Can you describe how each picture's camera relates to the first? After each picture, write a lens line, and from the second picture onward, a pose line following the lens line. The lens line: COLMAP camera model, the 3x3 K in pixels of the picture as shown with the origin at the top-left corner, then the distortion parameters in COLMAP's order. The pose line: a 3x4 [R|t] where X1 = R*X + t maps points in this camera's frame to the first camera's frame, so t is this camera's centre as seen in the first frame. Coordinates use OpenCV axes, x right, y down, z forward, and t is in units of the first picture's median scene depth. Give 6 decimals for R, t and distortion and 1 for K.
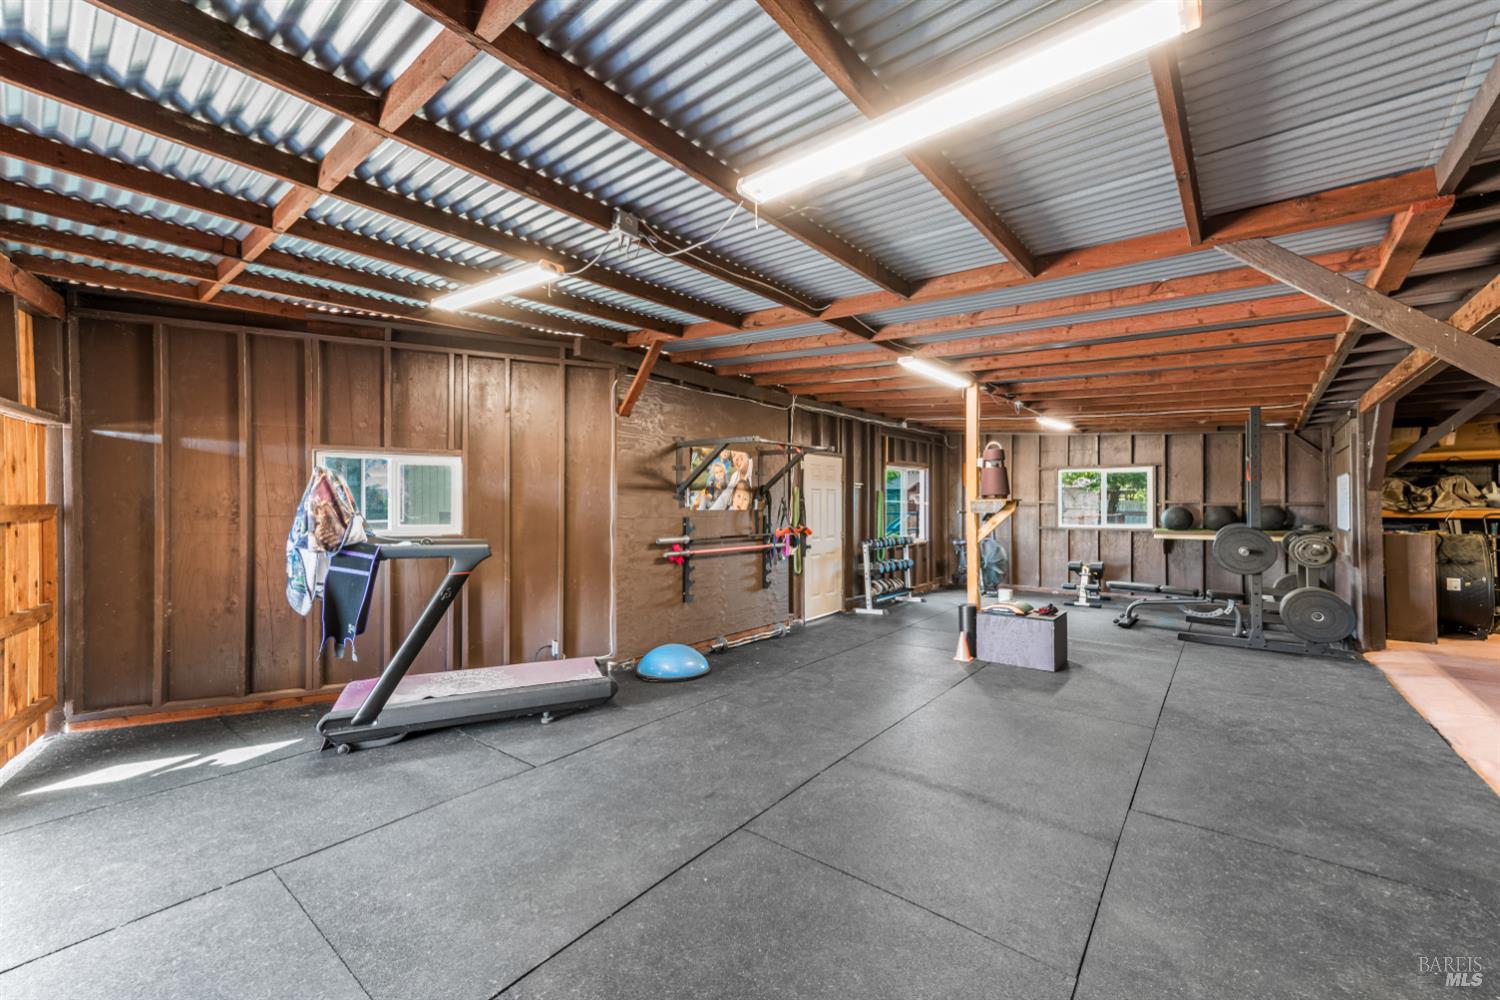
lens RADIAL K [[596.0, 0, 741.4], [0, 596.0, 502.8], [0, 0, 1]] dist [0.025242, 0.002239]
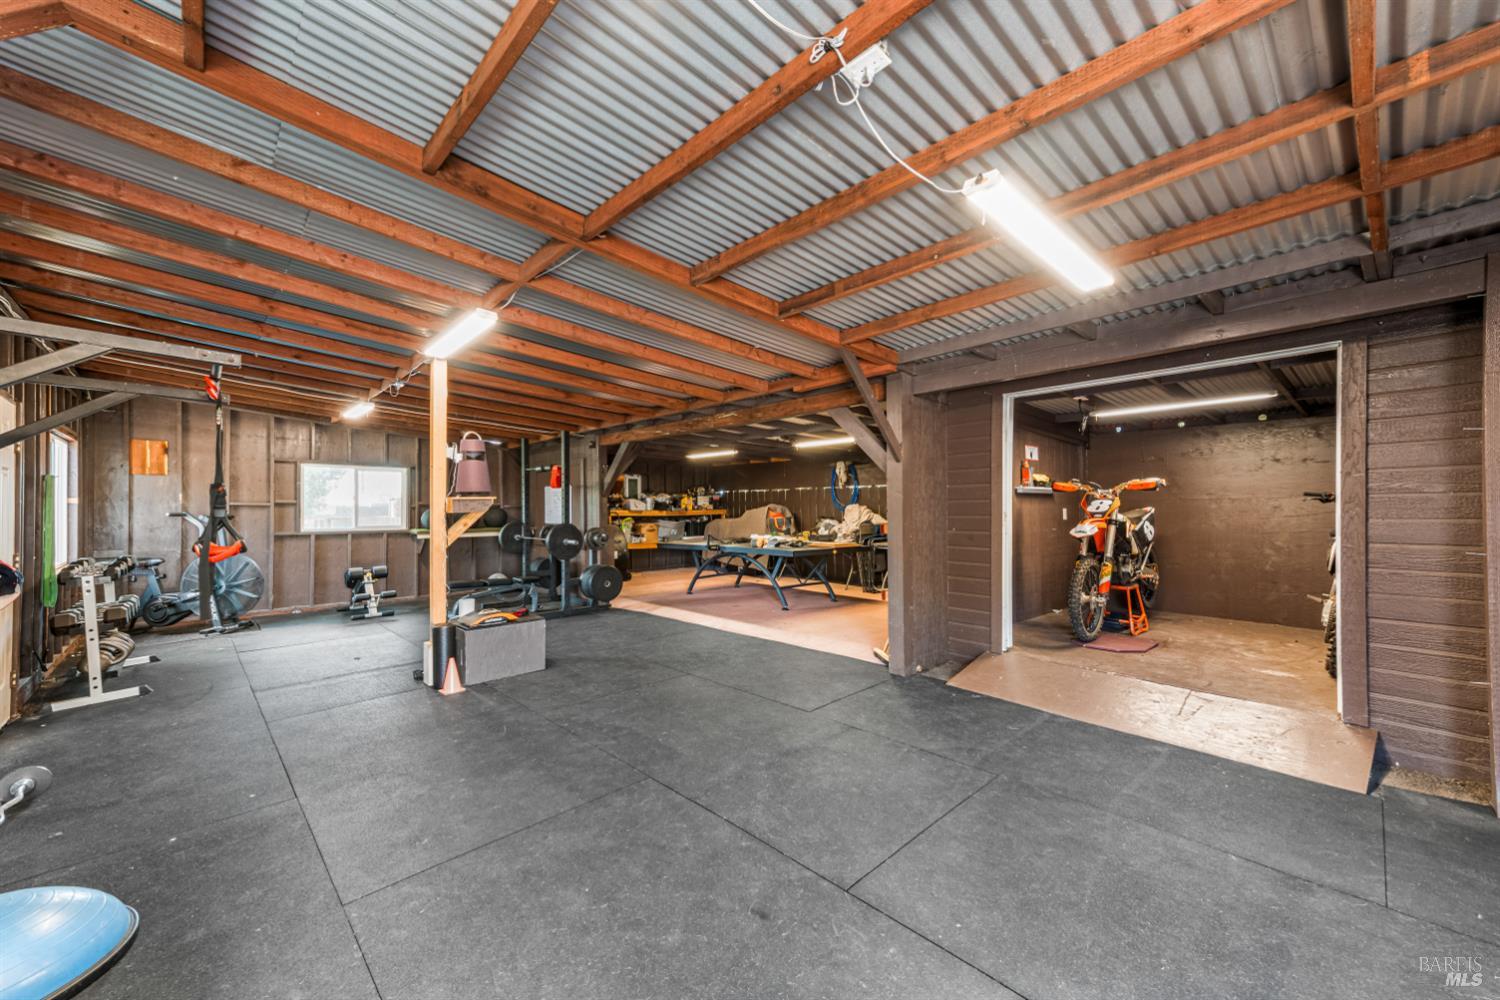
lens RADIAL K [[596.0, 0, 741.4], [0, 596.0, 502.8], [0, 0, 1]] dist [0.025242, 0.002239]
pose [[0.105552, 0.009515, 0.994368, -0.608918], [-0.004736, 0.999948, -0.009065, 0.011853], [-0.994402, -0.003752, 0.105592, 0.762983]]
